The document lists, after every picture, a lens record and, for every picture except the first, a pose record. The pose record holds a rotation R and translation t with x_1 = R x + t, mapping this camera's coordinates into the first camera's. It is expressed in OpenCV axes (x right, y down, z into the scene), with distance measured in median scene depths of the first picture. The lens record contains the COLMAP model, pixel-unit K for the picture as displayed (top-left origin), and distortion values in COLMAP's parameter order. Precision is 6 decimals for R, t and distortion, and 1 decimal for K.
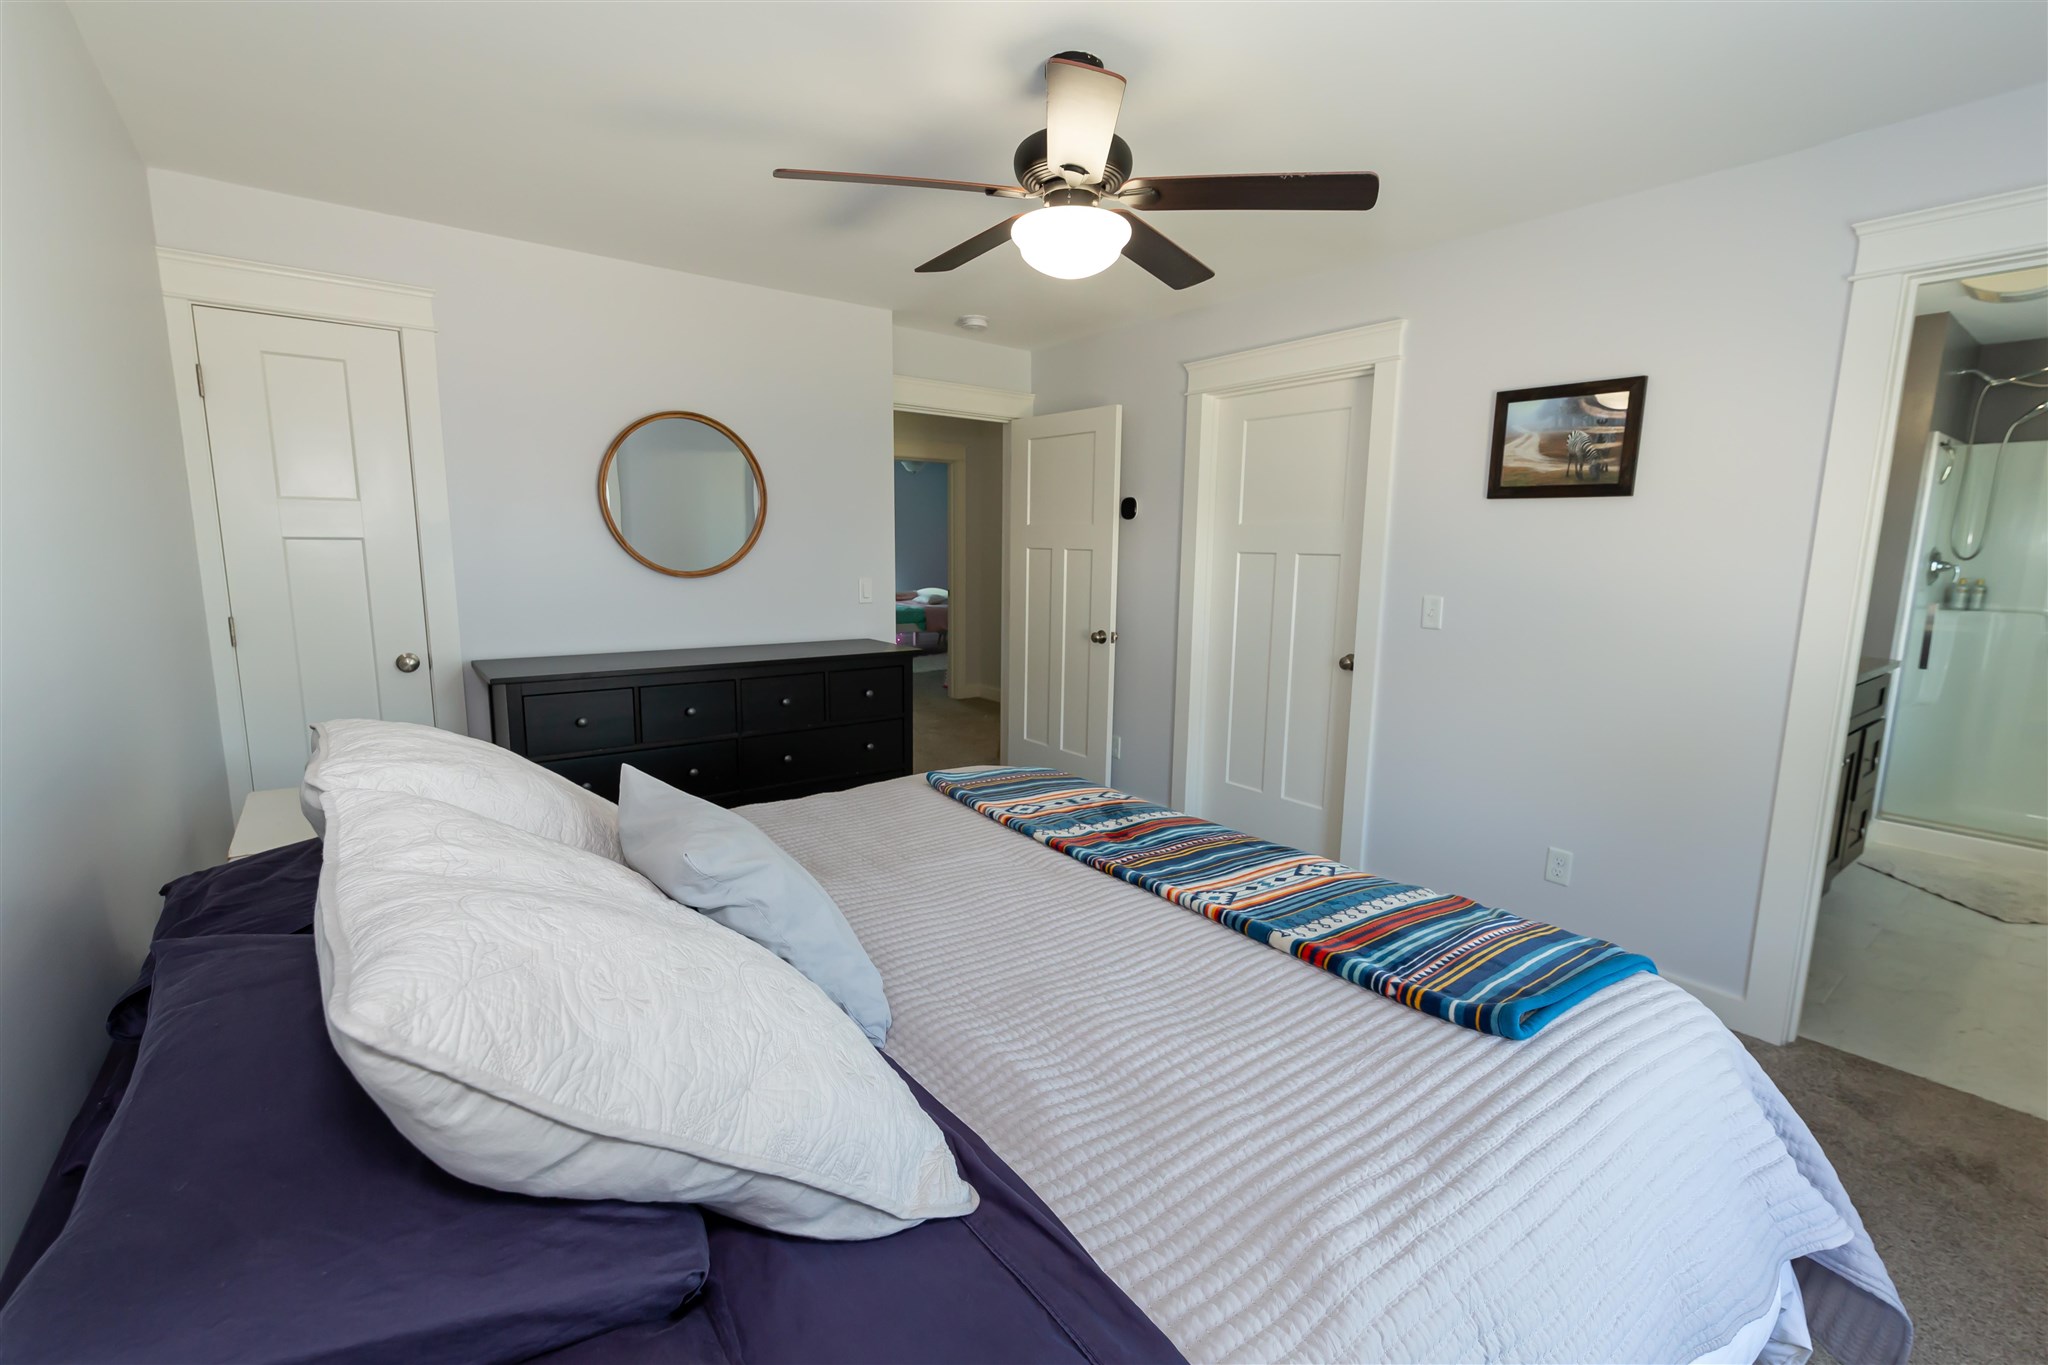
lens RADIAL K [[905.8, 0, 1017.2], [0, 905.8, 672.0], [0, 0, 1]] dist [-0.000370, -0.000065]
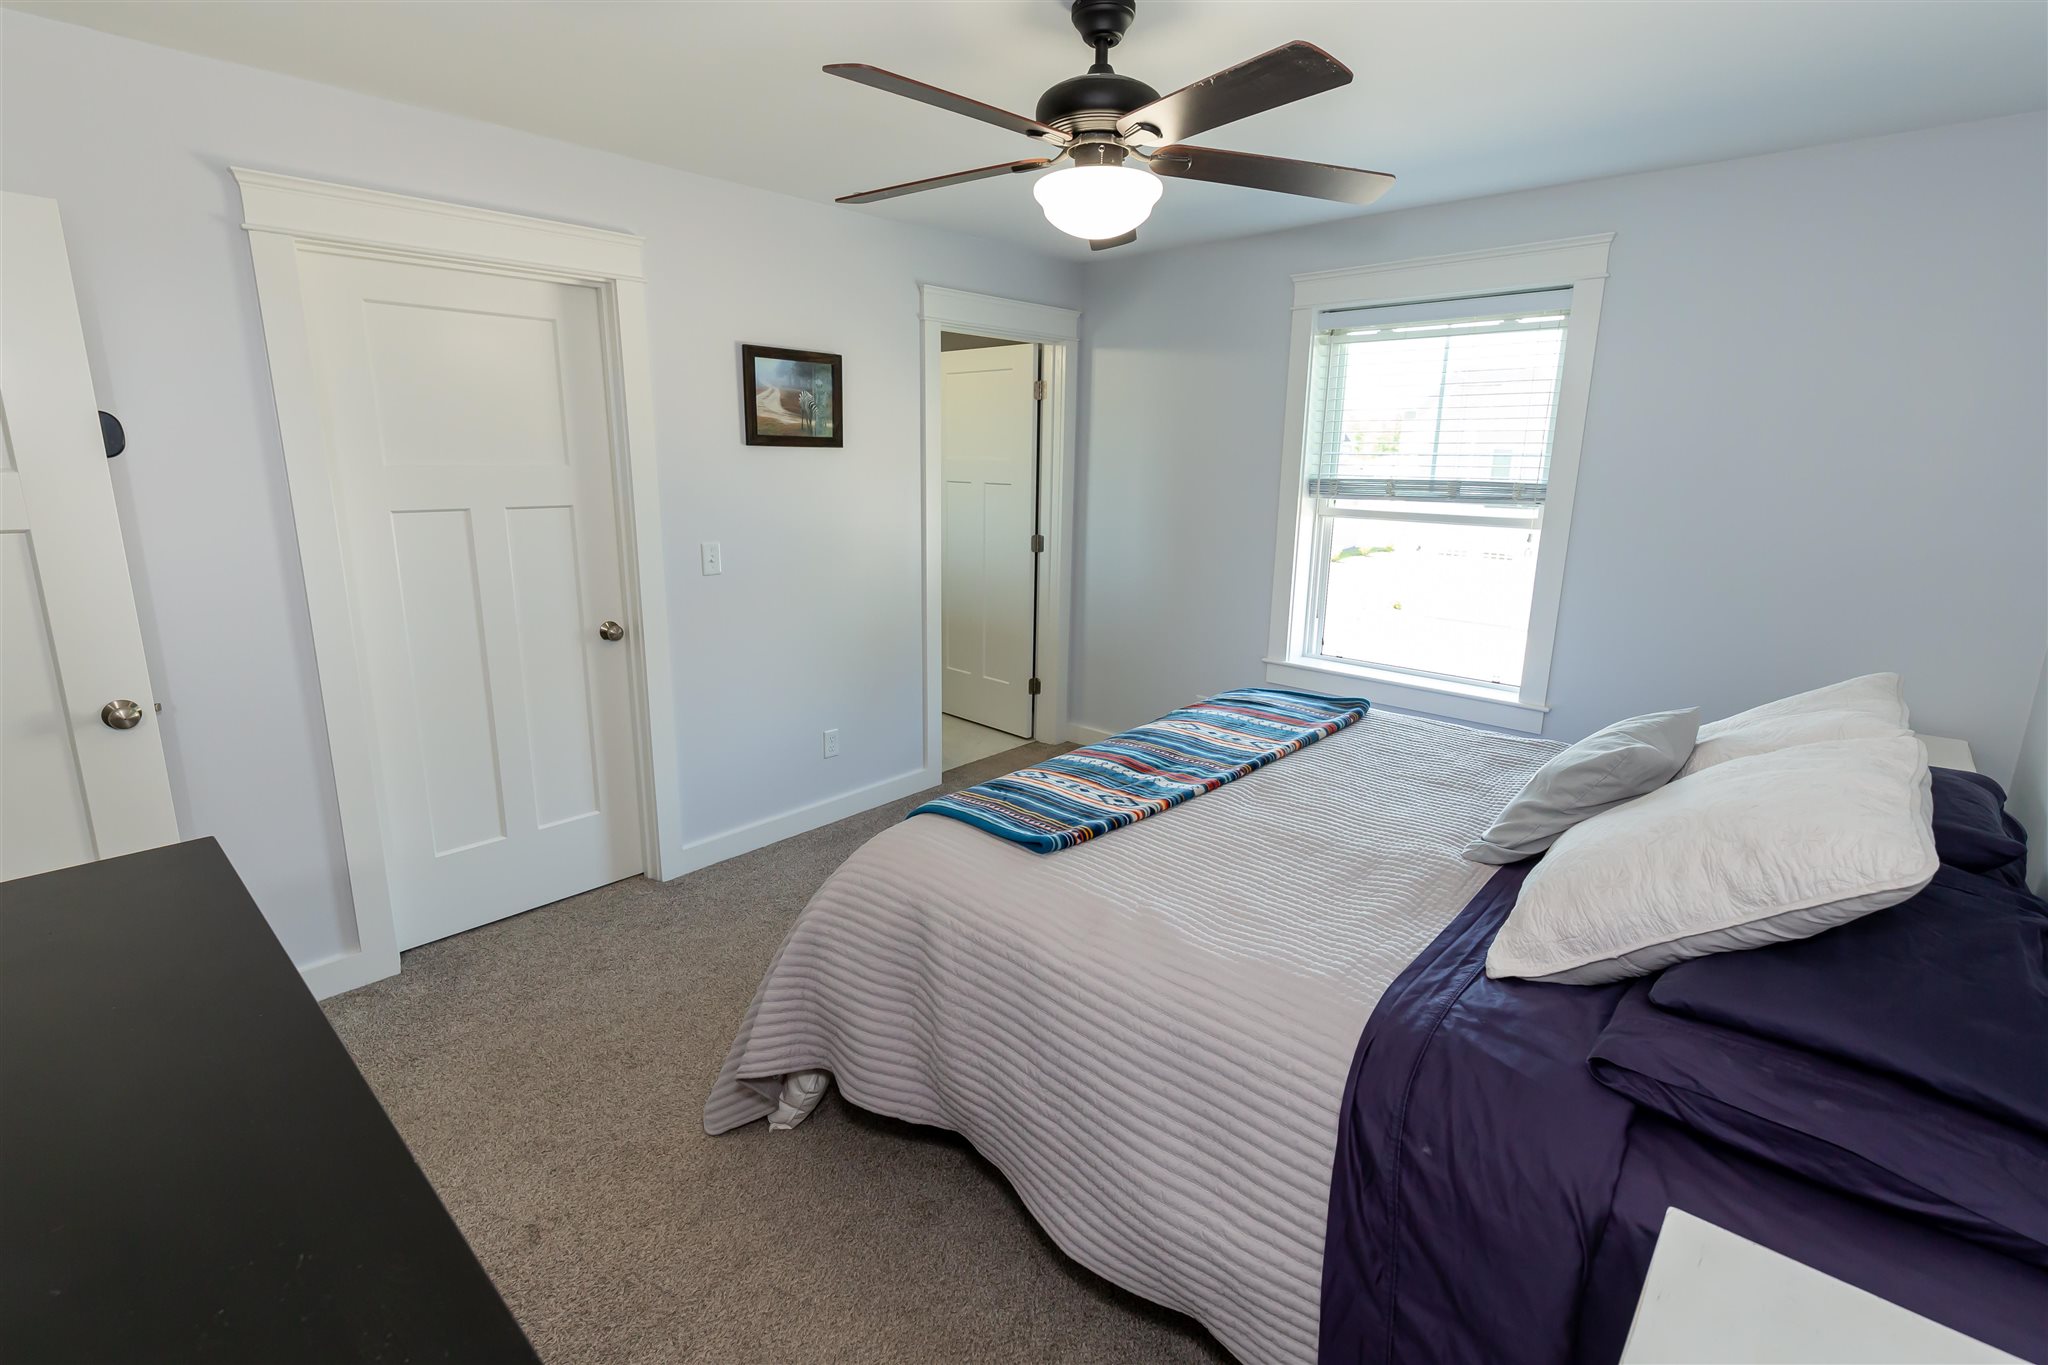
lens RADIAL K [[905.8, 0, 1017.2], [0, 905.8, 672.0], [0, 0, 1]] dist [-0.000370, -0.000065]
pose [[-0.163813, -0.247836, 0.954852, -0.674172], [0.128693, 0.954287, 0.269768, -0.198825], [-0.978061, 0.167074, -0.124430, 0.937748]]
